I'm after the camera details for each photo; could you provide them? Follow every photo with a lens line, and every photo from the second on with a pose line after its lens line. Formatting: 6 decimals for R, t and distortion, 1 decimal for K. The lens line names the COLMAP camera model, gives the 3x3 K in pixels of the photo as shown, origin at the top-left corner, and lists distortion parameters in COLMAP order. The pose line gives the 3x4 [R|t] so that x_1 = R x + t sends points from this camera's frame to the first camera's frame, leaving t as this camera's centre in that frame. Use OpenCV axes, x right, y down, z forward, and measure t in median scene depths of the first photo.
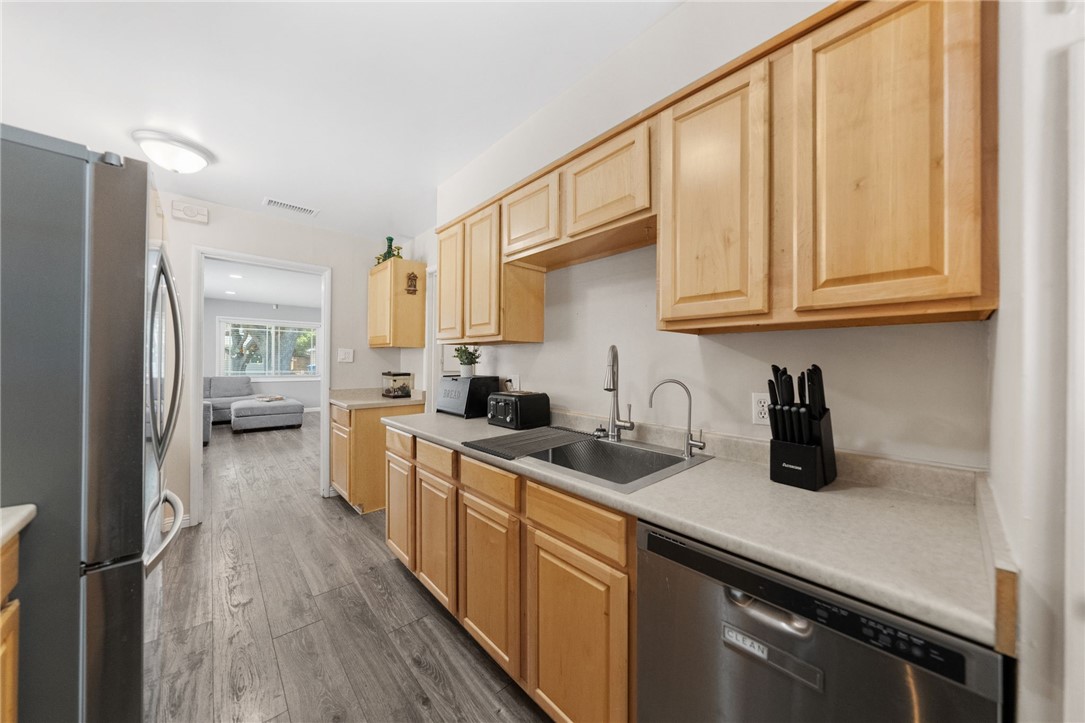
lens RADIAL K [[373.0, 0, 540.2], [0, 373.0, 360.4], [0, 0, 1]] dist [0.000659, -0.000043]
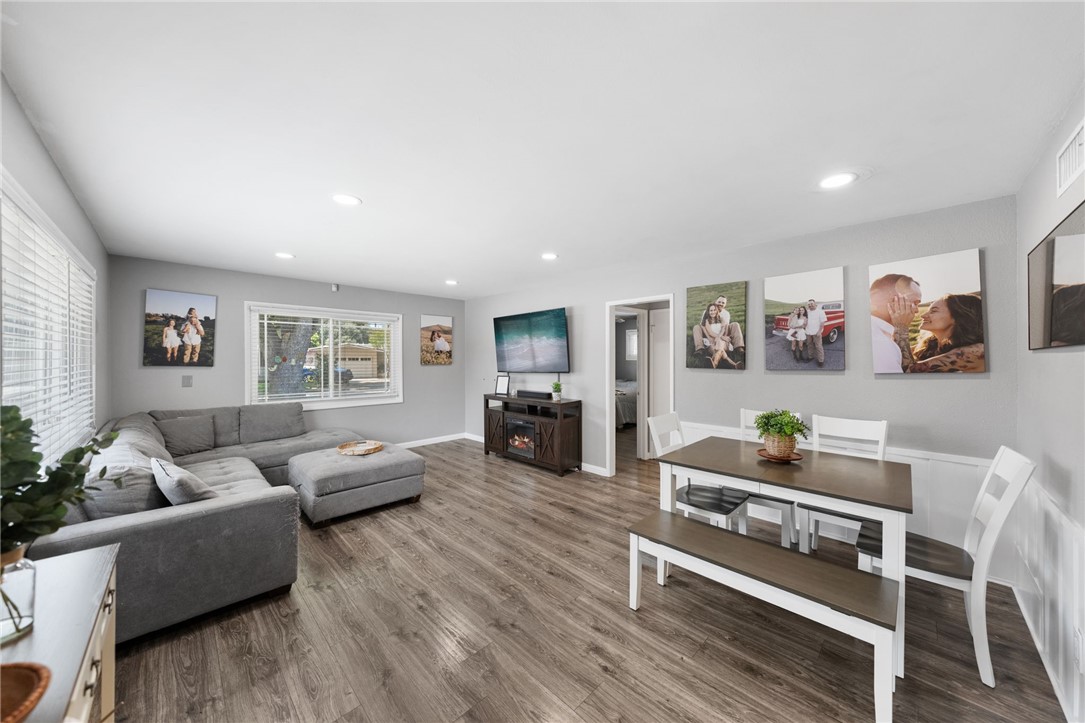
lens RADIAL K [[372.6, 0, 542.5], [0, 372.6, 361.5], [0, 0, 1]] dist [-0.000561, -0.000065]
pose [[0.998496, -0.007749, 0.054268, -1.519773], [0.007390, 0.999949, 0.006822, -0.085639], [-0.054319, -0.006411, 0.998503, 1.365937]]
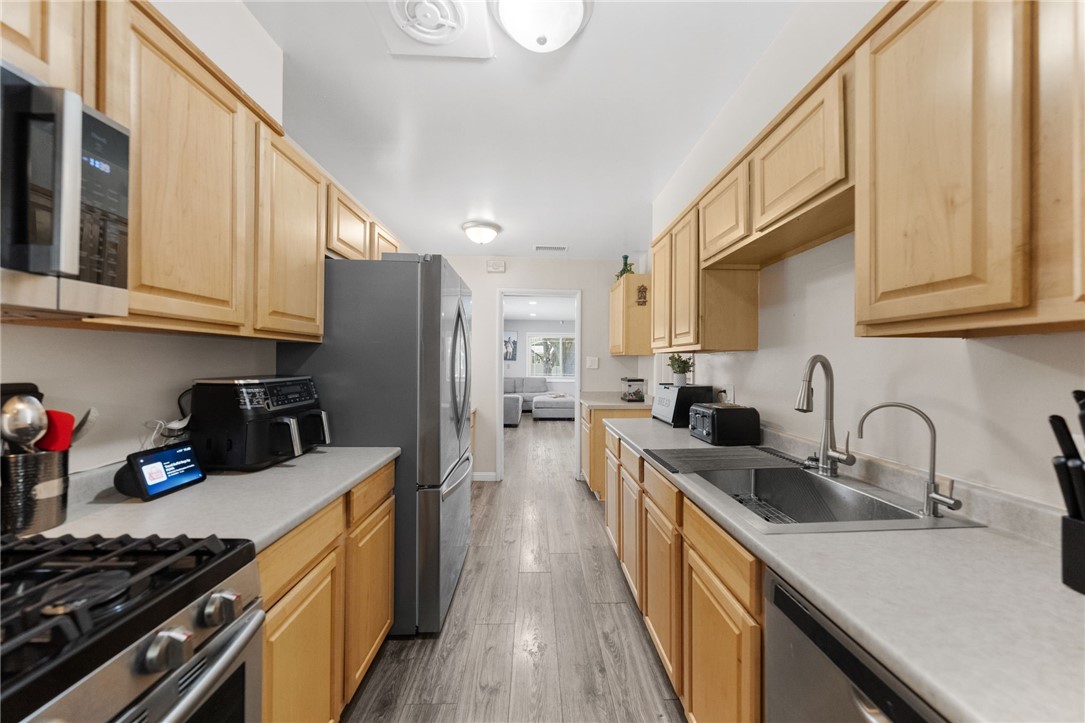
lens RADIAL K [[372.6, 0, 542.5], [0, 372.6, 361.5], [0, 0, 1]] dist [-0.000561, -0.000065]
pose [[0.762737, -0.007448, -0.646666, 0.193848], [0.004724, 0.999971, -0.005945, -0.018063], [0.646691, 0.001480, 0.762750, 0.005590]]
